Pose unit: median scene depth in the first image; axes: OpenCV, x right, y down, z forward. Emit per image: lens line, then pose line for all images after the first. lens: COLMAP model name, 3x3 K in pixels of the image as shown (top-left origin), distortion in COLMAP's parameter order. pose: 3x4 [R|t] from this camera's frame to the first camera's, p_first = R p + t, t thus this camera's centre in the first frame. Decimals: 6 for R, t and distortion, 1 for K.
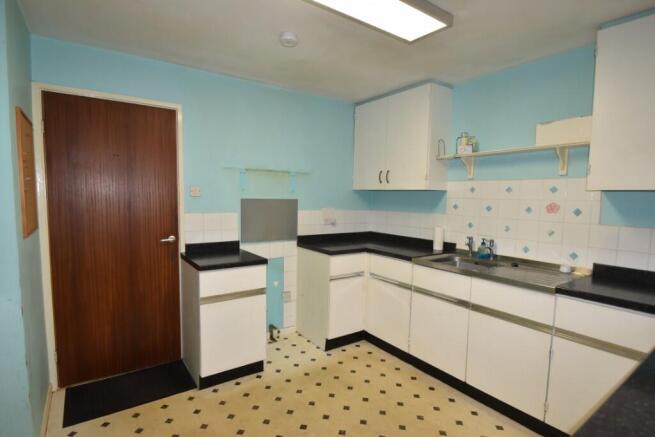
lens RADIAL K [[325.9, 0, 332.6], [0, 325.9, 221.0], [0, 0, 1]] dist [-0.001564, -0.013052]
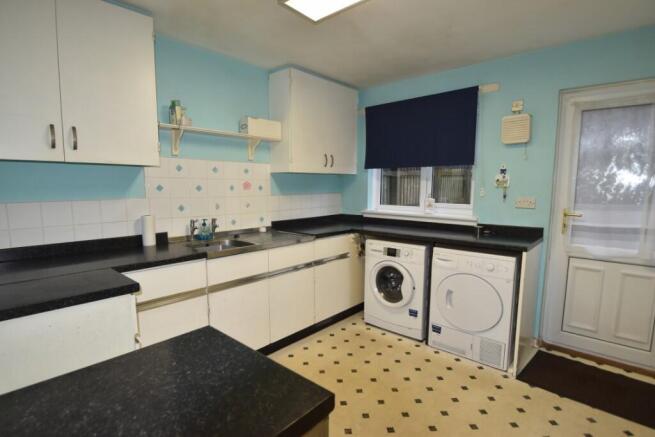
lens RADIAL K [[325.9, 0, 331.1], [0, 325.9, 221.2], [0, 0, 1]] dist [-0.001564, -0.013052]
pose [[-0.220703, -0.132568, 0.966290, -0.585256], [0.058073, 0.987176, 0.148698, -0.066178], [-0.973611, 0.088933, -0.210174, 0.868850]]
